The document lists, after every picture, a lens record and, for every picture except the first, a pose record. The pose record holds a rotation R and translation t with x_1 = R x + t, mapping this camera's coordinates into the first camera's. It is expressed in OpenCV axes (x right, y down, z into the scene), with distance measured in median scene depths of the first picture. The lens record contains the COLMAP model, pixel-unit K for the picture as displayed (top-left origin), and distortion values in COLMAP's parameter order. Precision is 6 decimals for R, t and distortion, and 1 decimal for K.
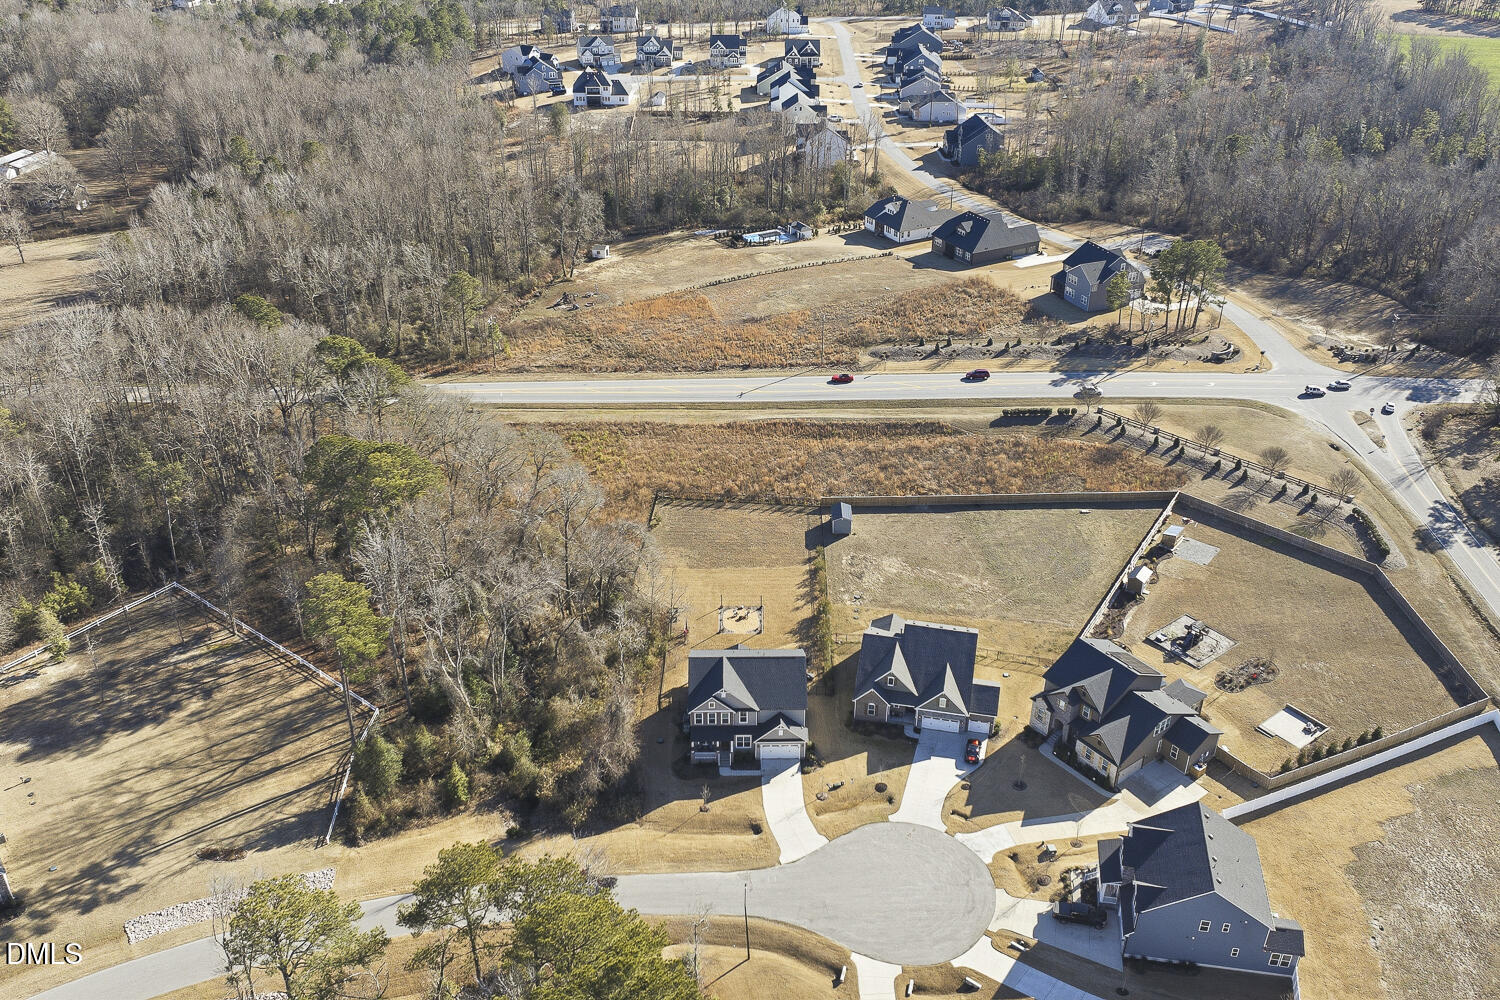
lens RADIAL K [[1248.9, 0, 755.6], [0, 1248.9, 498.7], [0, 0, 1]] dist [-0.013085, -0.021424]
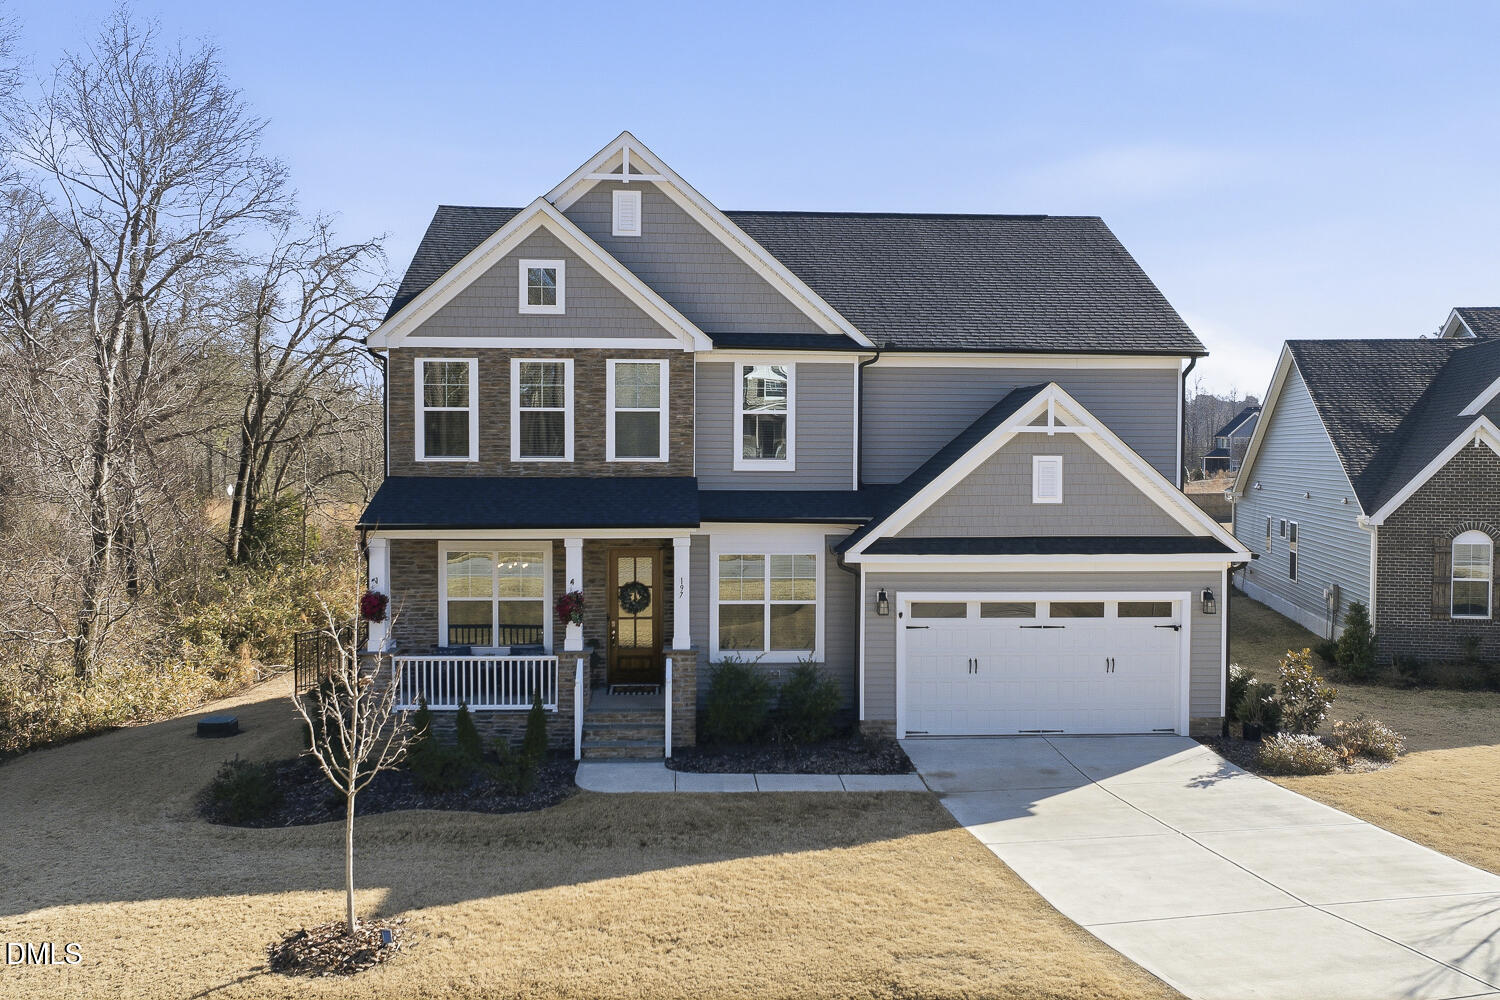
lens RADIAL K [[1248.9, 0, 751.2], [0, 1248.9, 494.6], [0, 0, 1]] dist [-0.013085, -0.021424]
pose [[0.999477, -0.001488, 0.032299, -0.015416], [0.016645, 0.880095, -0.474506, 0.241965], [-0.027720, 0.474796, 0.879659, 0.847767]]
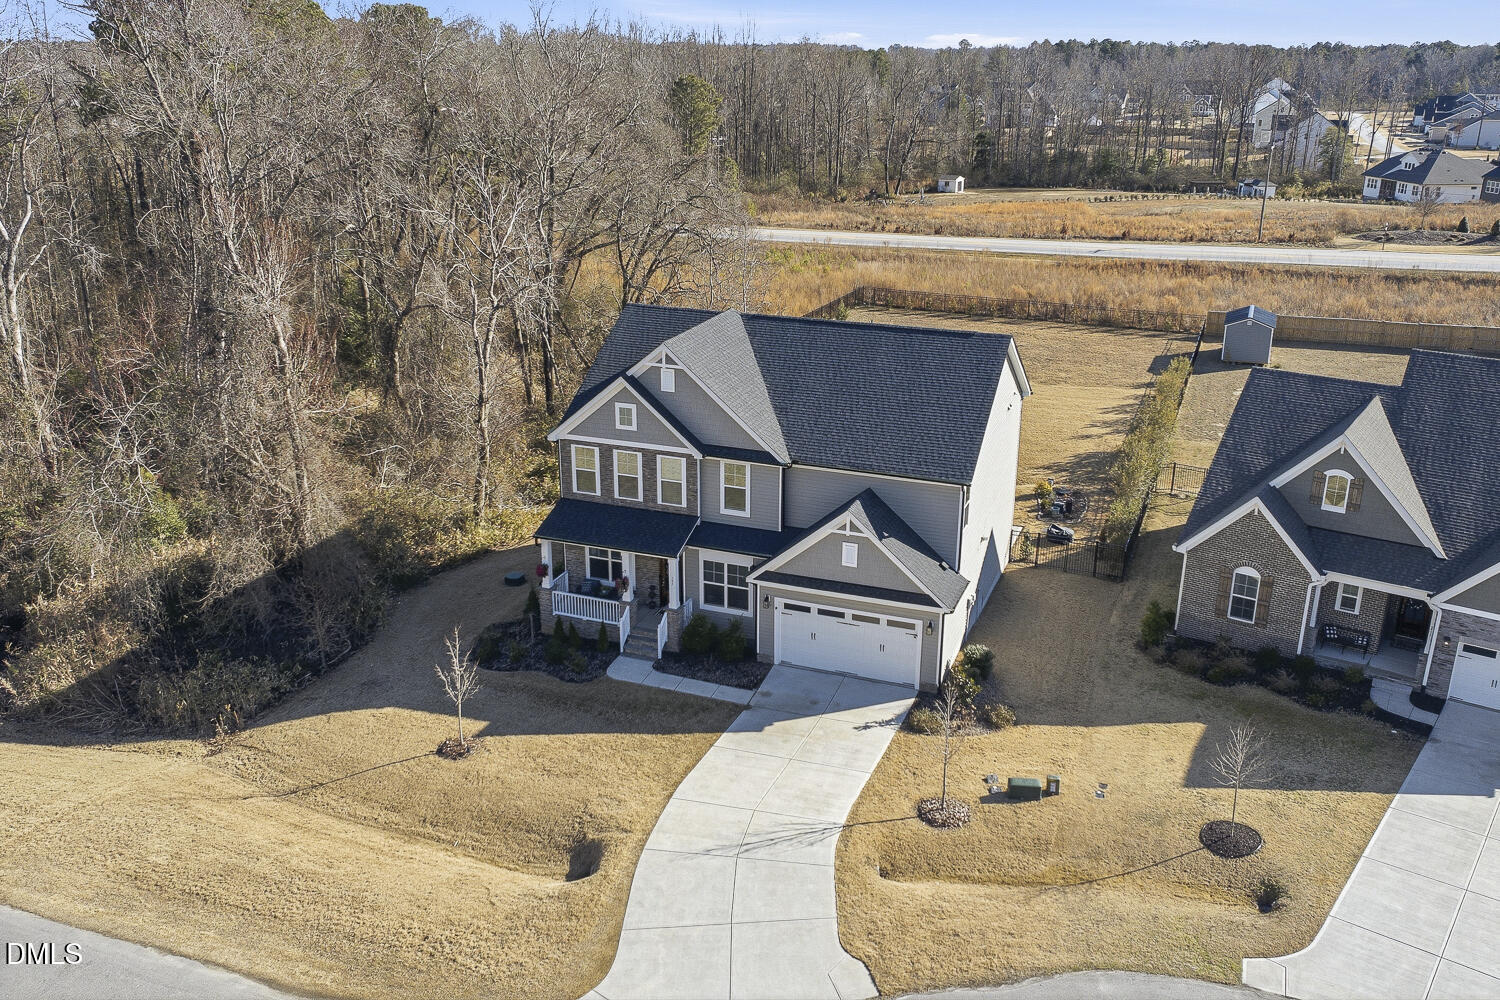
lens RADIAL K [[1248.9, 0, 758.4], [0, 1248.9, 492.0], [0, 0, 1]] dist [-0.013085, -0.021424]
pose [[0.928627, 0.125565, -0.349121, 0.087053], [-0.190662, 0.968739, -0.158724, 0.210456], [0.318277, 0.213960, 0.923537, 0.723540]]
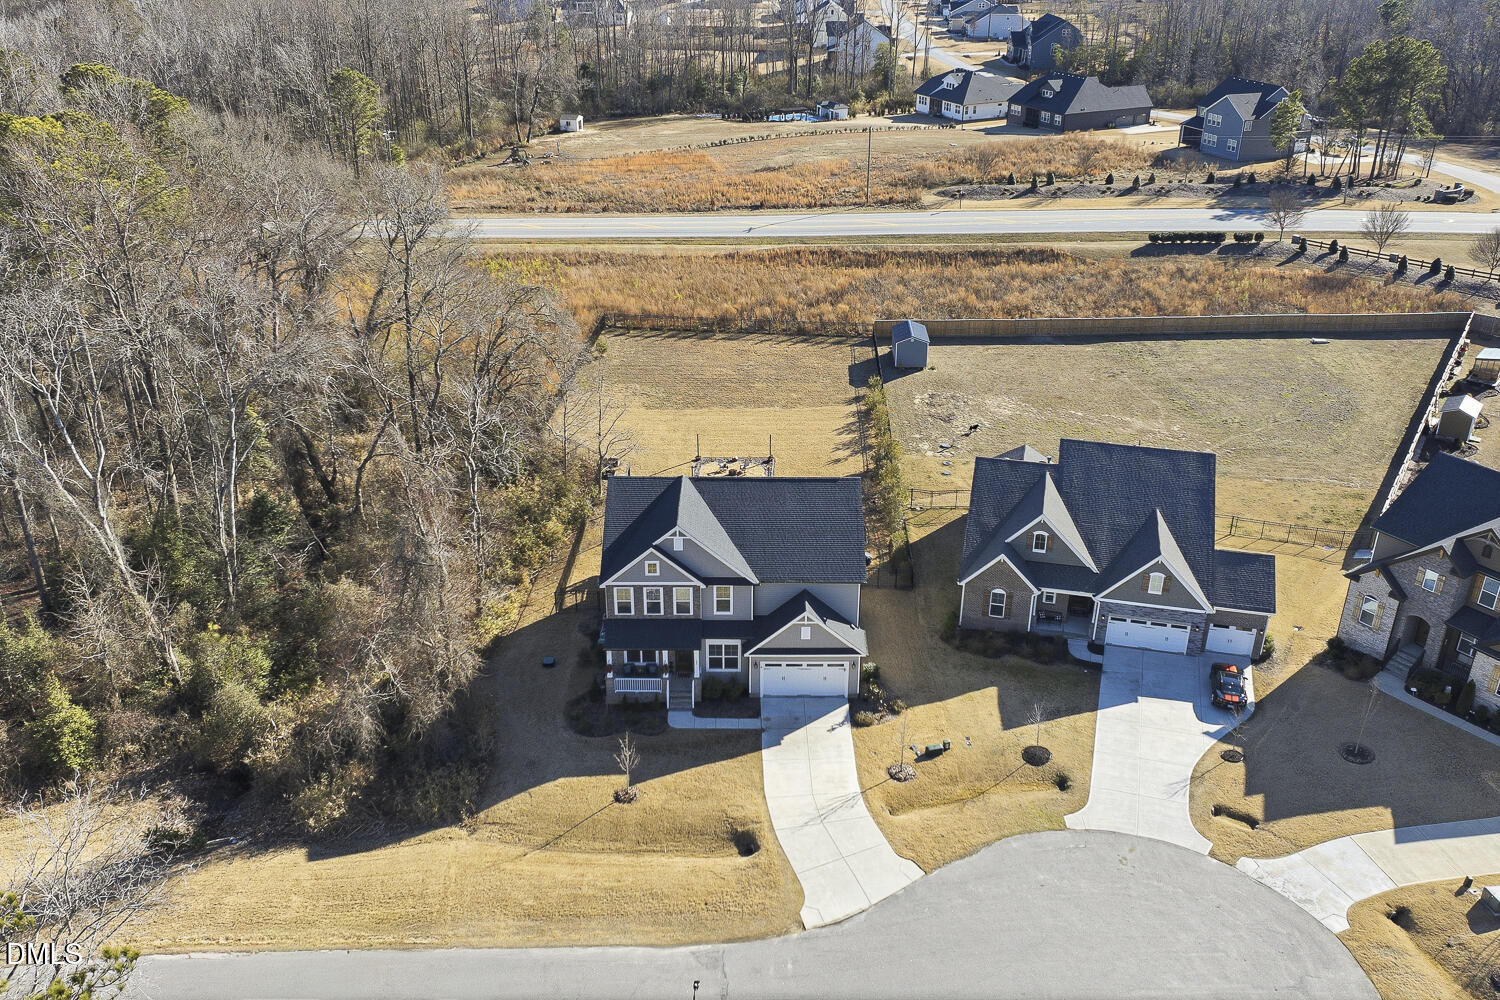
lens RADIAL K [[1248.9, 0, 757.4], [0, 1248.9, 492.2], [0, 0, 1]] dist [-0.013085, -0.021424]
pose [[0.999808, 0.009185, -0.017329, 0.009703], [-0.010374, 0.997509, -0.069768, 0.161720], [0.016645, 0.069935, 0.997413, 0.527991]]
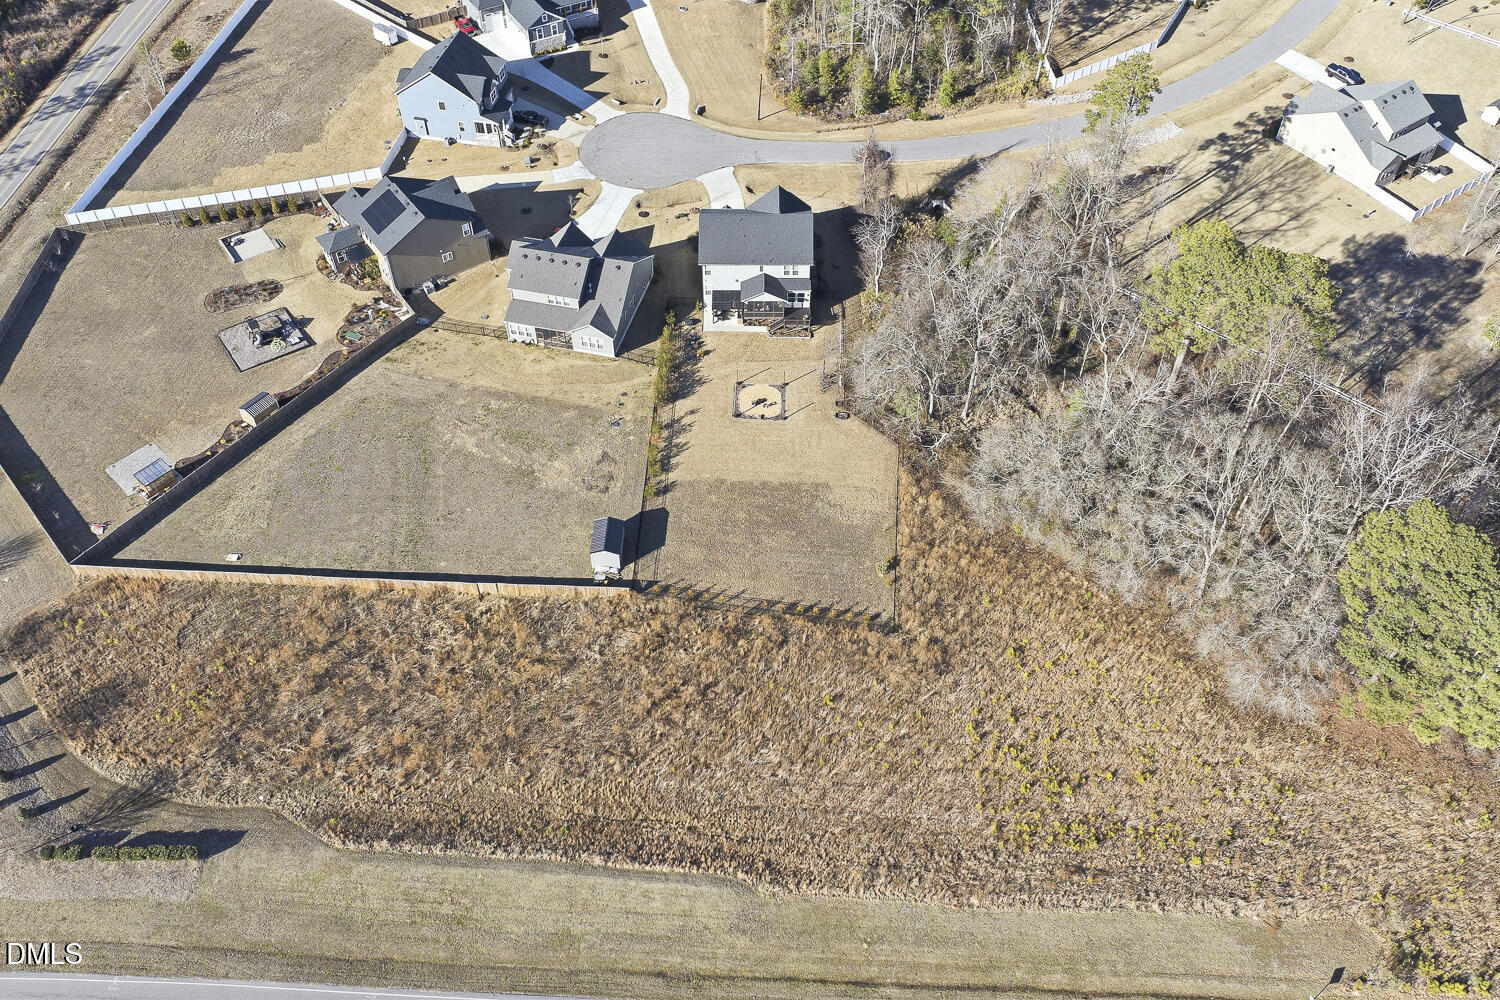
lens RADIAL K [[1248.9, 0, 749.0], [0, 1248.9, 501.0], [0, 0, 1]] dist [-0.013085, -0.021424]
pose [[-0.999666, -0.023032, 0.011706, -0.017736], [0.007049, 0.192756, 0.981221, -0.822442], [-0.024856, 0.980976, -0.192529, 1.404583]]
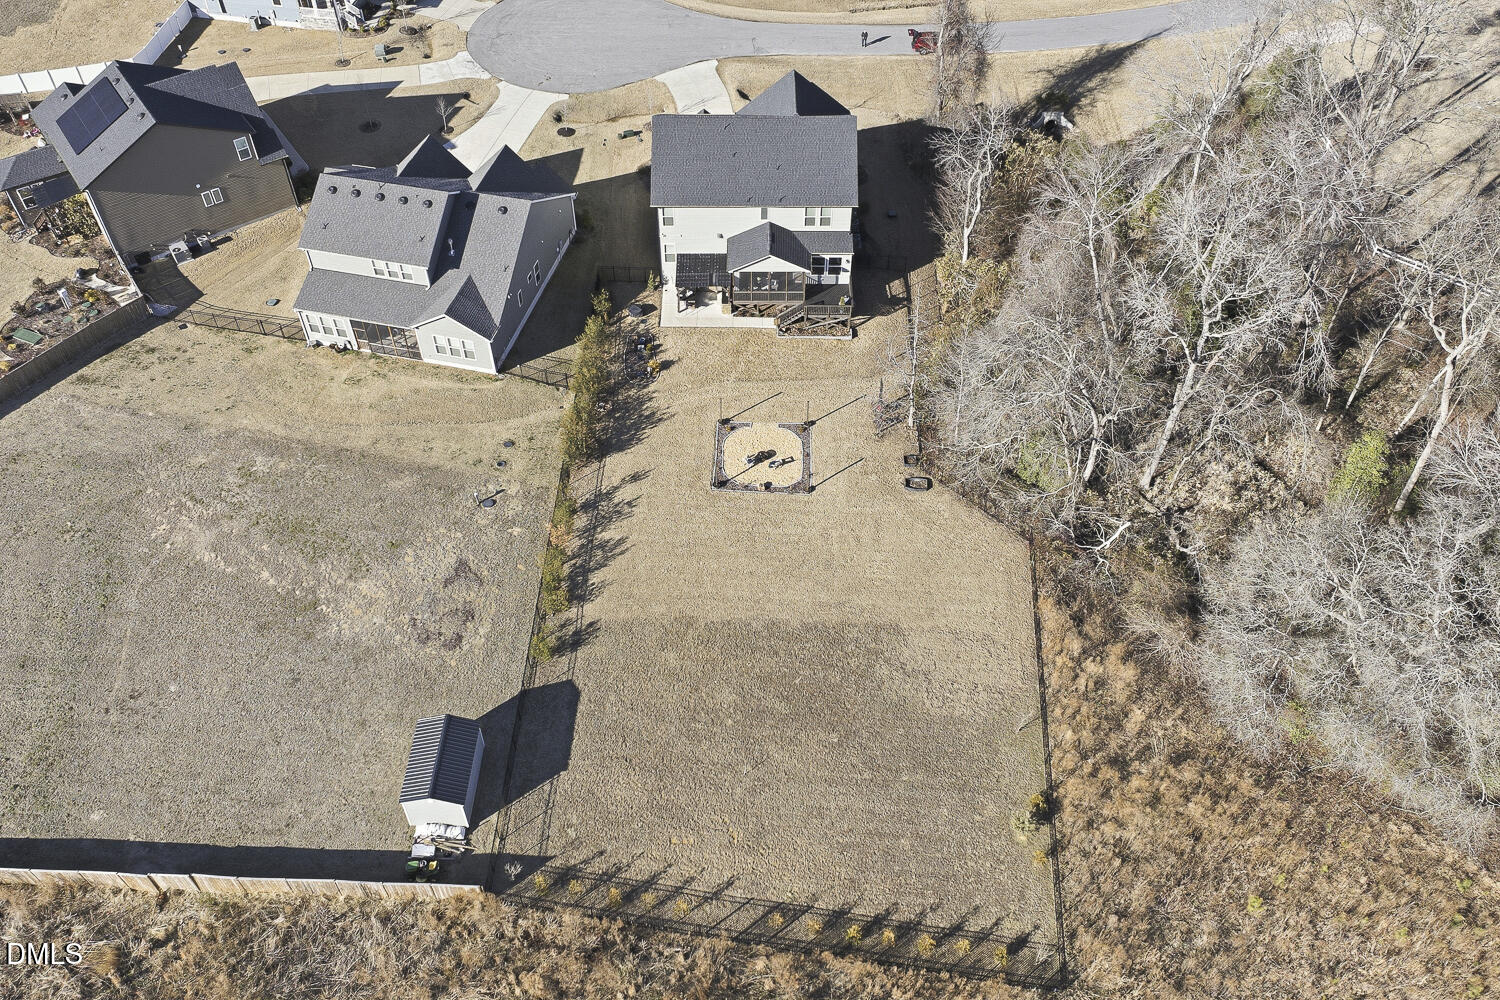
lens RADIAL K [[1248.9, 0, 752.1], [0, 1248.9, 498.4], [0, 0, 1]] dist [-0.013085, -0.021424]
pose [[-0.999767, -0.020638, 0.006327, -0.012268], [0.002142, 0.196781, 0.980445, -0.393592], [-0.021480, 0.980230, -0.196691, 1.261782]]
